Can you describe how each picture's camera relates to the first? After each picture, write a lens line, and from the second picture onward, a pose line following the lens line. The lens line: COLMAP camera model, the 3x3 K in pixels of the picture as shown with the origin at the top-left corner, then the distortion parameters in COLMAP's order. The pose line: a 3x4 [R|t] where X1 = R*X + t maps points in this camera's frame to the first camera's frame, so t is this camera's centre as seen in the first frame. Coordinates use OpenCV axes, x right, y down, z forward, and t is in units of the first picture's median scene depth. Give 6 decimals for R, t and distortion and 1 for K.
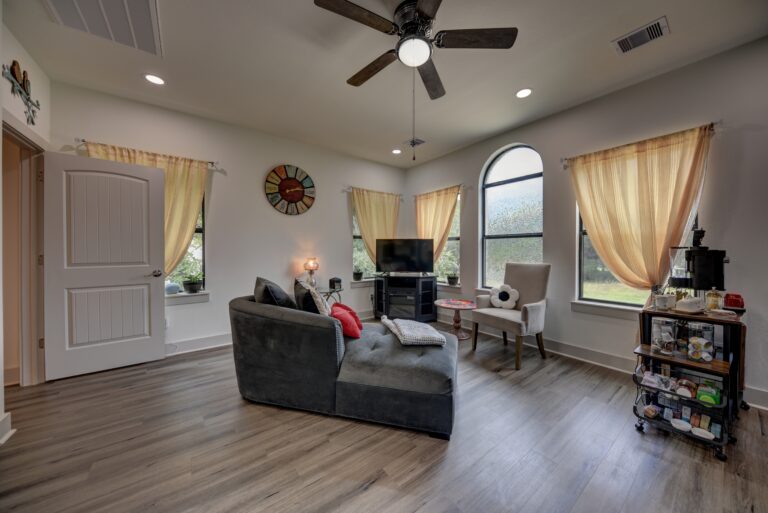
lens RADIAL K [[266.1, 0, 394.7], [0, 266.1, 252.3], [0, 0, 1]] dist [0.013088, -0.007436]
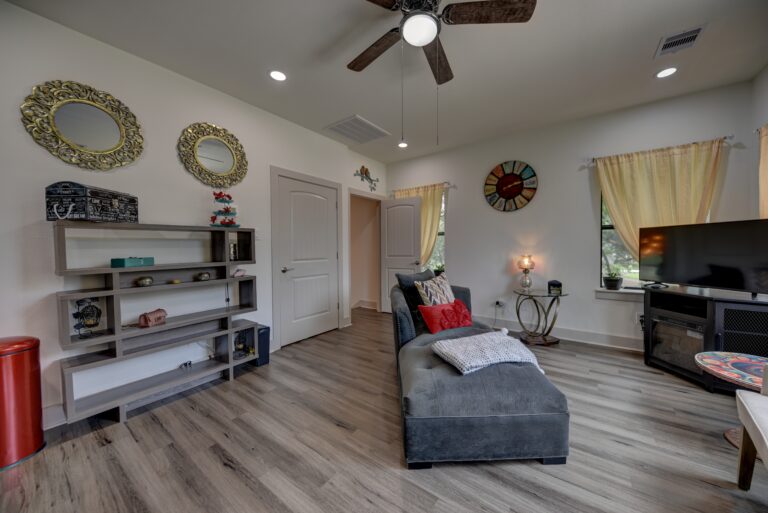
lens RADIAL K [[266.1, 0, 394.7], [0, 266.1, 252.3], [0, 0, 1]] dist [0.013088, -0.007436]
pose [[0.284750, 0.010838, -0.958540, 0.437123], [0.004123, 0.999913, 0.012531, -0.003182], [0.958593, -0.007521, 0.284681, 0.309316]]
